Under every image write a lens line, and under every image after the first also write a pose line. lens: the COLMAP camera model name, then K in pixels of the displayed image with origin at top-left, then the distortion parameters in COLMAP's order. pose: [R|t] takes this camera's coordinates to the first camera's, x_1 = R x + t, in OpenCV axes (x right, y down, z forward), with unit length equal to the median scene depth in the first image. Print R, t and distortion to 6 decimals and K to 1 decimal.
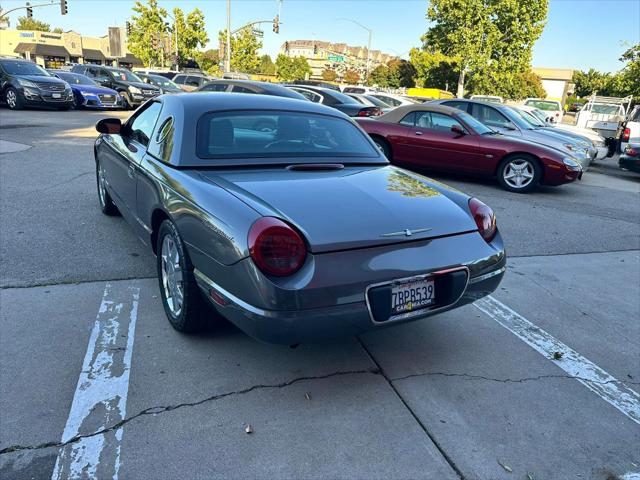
lens RADIAL K [[456.5, 0, 322.9], [0, 456.5, 236.7], [0, 0, 1]] dist [0.037877, -0.049424]
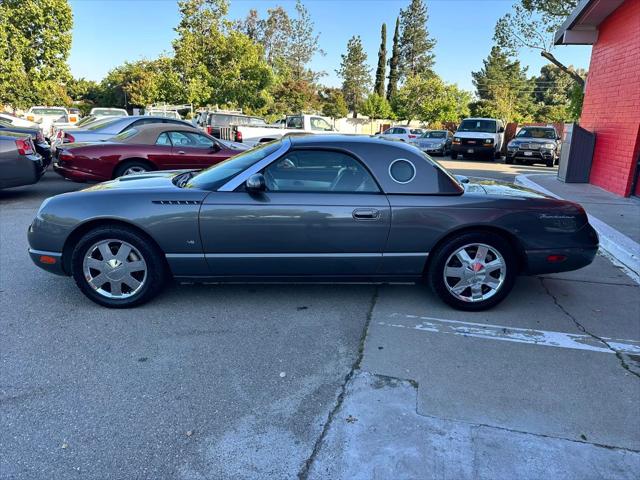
lens RADIAL K [[451.5, 0, 317.4], [0, 451.5, 239.0], [0, 0, 1]] dist [0.052120, -0.065492]
pose [[0.520471, -0.269712, 0.810163, -0.346548], [0.269724, 0.952154, 0.143704, -0.070111], [-0.810160, 0.143727, 0.568317, 0.128602]]
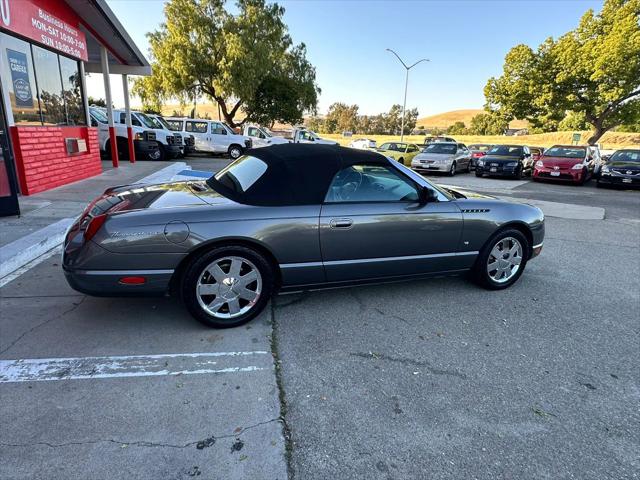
lens RADIAL K [[394.4, 0, 320.9], [0, 394.4, 241.2], [0, 0, 1]] dist [-0.005122, -0.000135]
pose [[-0.140901, 0.191960, -0.971235, 0.262024], [-0.353017, 0.906795, 0.230438, -0.095035], [0.924946, 0.375332, -0.060004, 0.340308]]
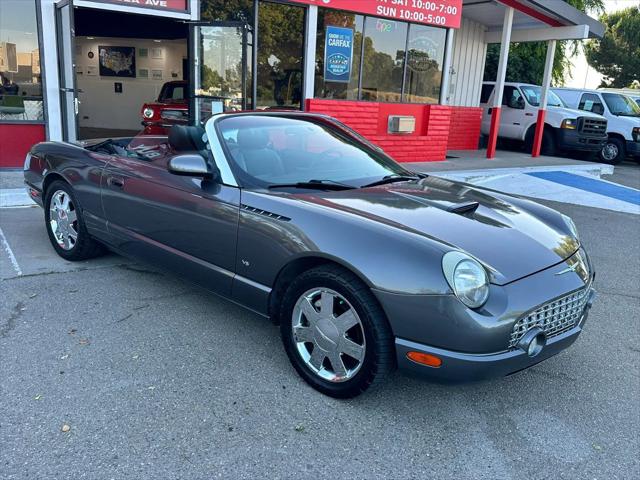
lens RADIAL K [[557.7, 0, 322.3], [0, 557.7, 240.8], [0, 0, 1]] dist [0.100568, -0.171150]
pose [[-0.948117, -0.047733, -0.314319, 0.006360], [-0.209432, 0.837607, 0.504532, -0.203030], [0.239193, 0.544184, -0.804146, 0.623349]]
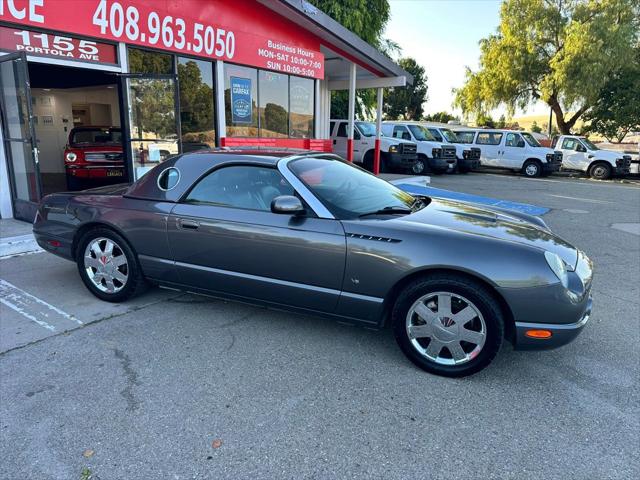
lens RADIAL K [[451.5, 0, 317.4], [0, 451.5, 239.0], [0, 0, 1]] dist [0.052120, -0.065492]
pose [[-0.803177, 0.046844, -0.593896, 0.116680], [-0.257064, 0.872067, 0.416434, -0.177054], [0.537424, 0.487140, -0.688382, 0.565188]]
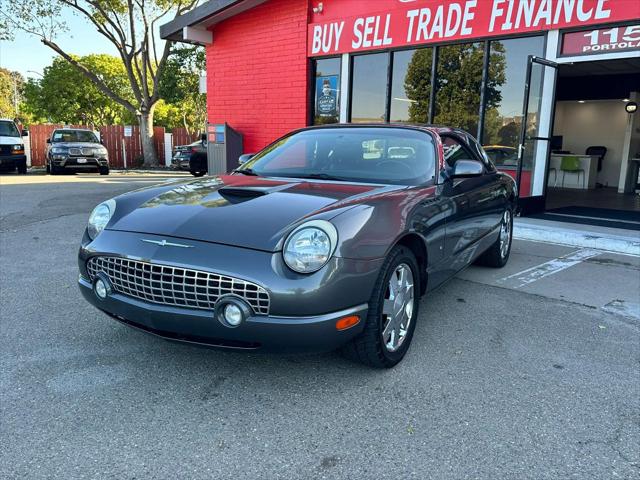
lens RADIAL K [[557.7, 0, 322.3], [0, 557.7, 240.8], [0, 0, 1]] dist [0.100568, -0.171150]
pose [[-0.481652, -0.230686, 0.845456, -0.371542], [0.213983, 0.904575, 0.368722, -0.168357], [-0.849837, 0.358509, -0.386328, 0.504357]]
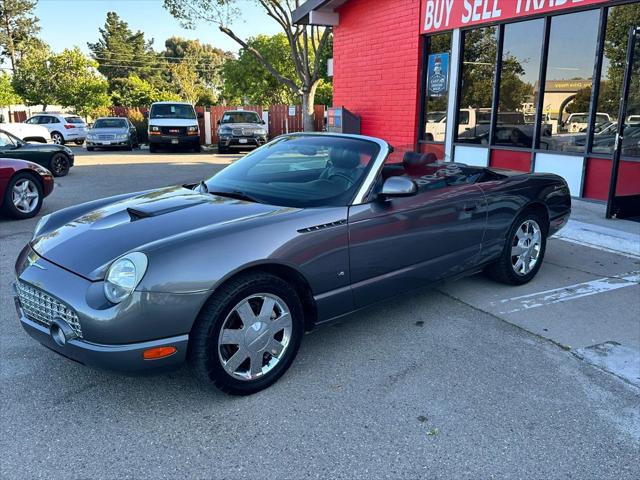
lens RADIAL K [[562.5, 0, 318.5], [0, 562.5, 242.7], [0, 0, 1]] dist [0.116773, -0.221464]
pose [[-0.159975, -0.294642, 0.942122, -0.411380], [0.293562, 0.897031, 0.330388, -0.154849], [-0.942459, 0.329425, -0.057007, 0.367897]]
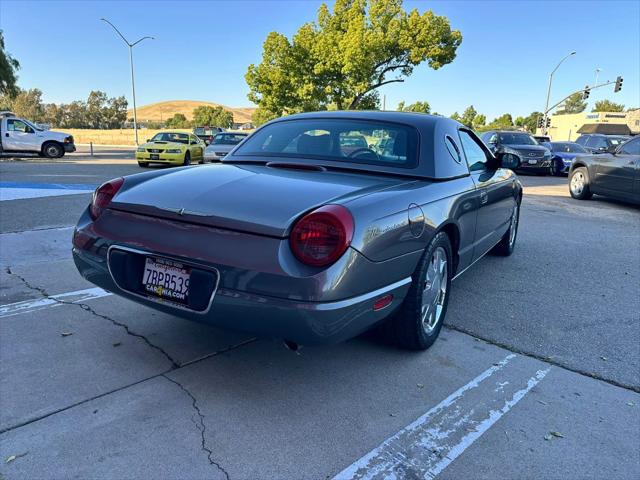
lens RADIAL K [[451.9, 0, 322.4], [0, 451.9, 241.9], [0, 0, 1]] dist [0.047041, -0.060926]
pose [[0.465827, 0.146329, -0.872693, 0.196839], [-0.275461, 0.961208, 0.014135, -0.007328], [0.840908, 0.233808, 0.488065, 0.143951]]
